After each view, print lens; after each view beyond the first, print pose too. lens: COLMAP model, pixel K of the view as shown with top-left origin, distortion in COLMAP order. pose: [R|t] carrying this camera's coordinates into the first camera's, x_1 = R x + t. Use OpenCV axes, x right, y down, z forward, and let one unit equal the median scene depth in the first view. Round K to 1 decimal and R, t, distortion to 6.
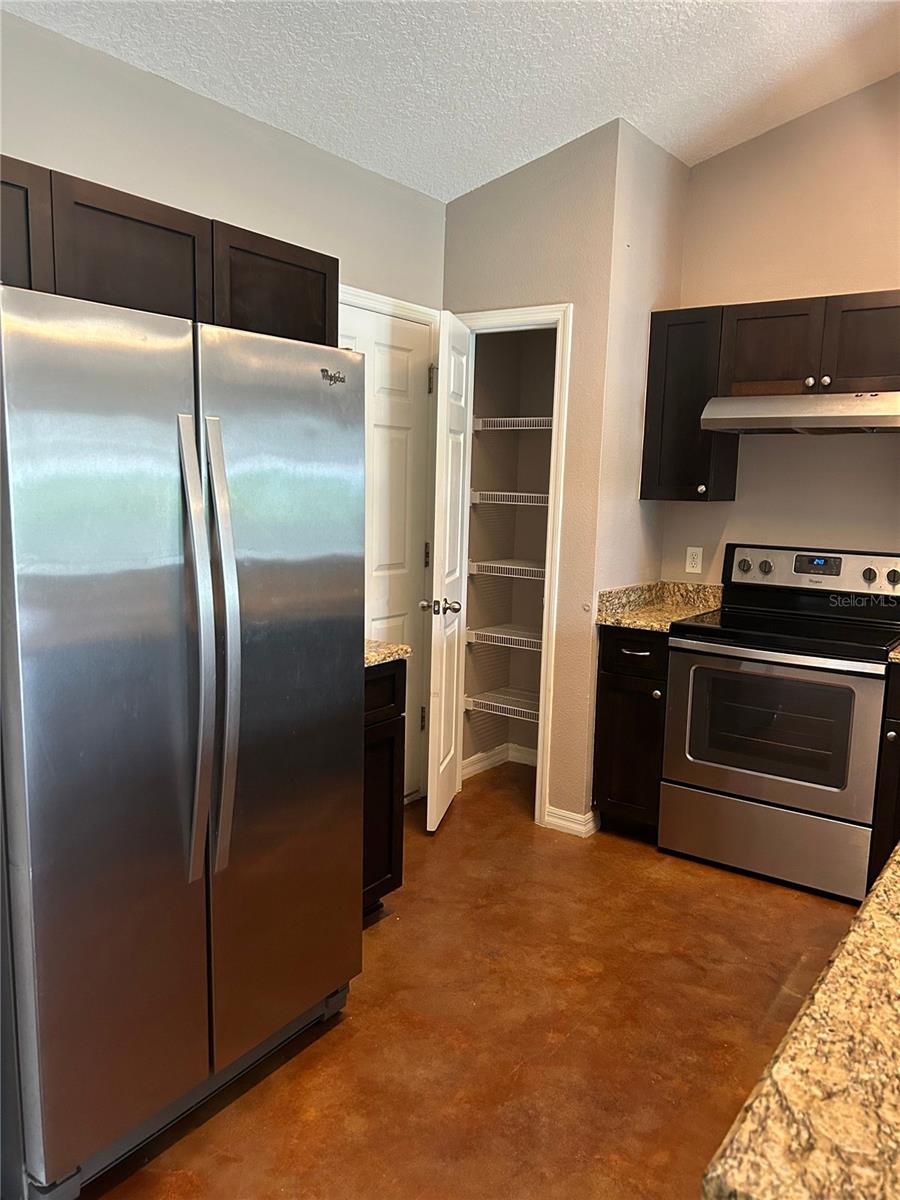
lens RADIAL K [[894.8, 0, 458.3], [0, 894.8, 600.2], [0, 0, 1]] dist [0.021996, -0.017487]
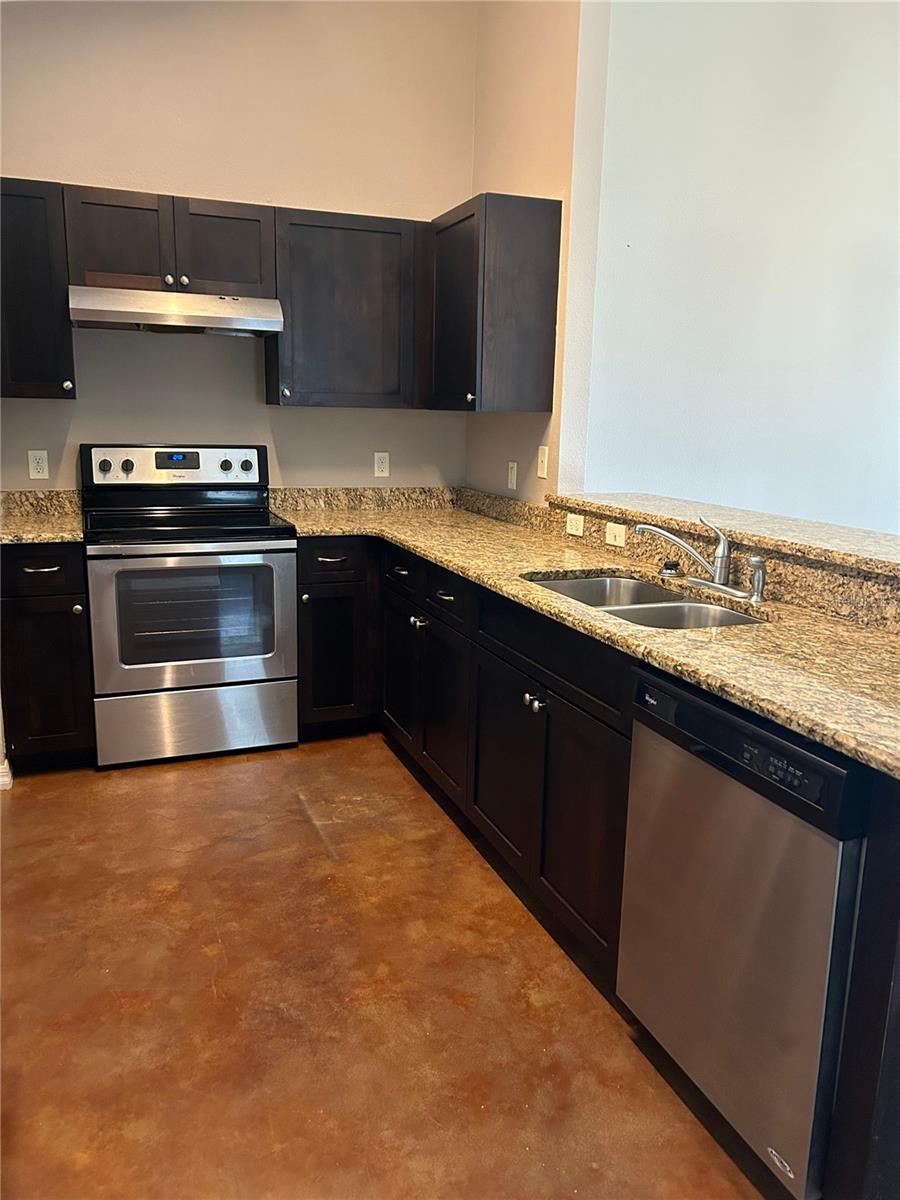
lens RADIAL K [[894.8, 0, 451.8], [0, 894.8, 588.8], [0, 0, 1]] dist [0.021996, -0.017487]
pose [[0.550266, -0.179089, 0.815558, -0.385054], [0.104542, 0.983819, 0.145502, -0.013147], [-0.828419, 0.005196, 0.560084, 0.185803]]
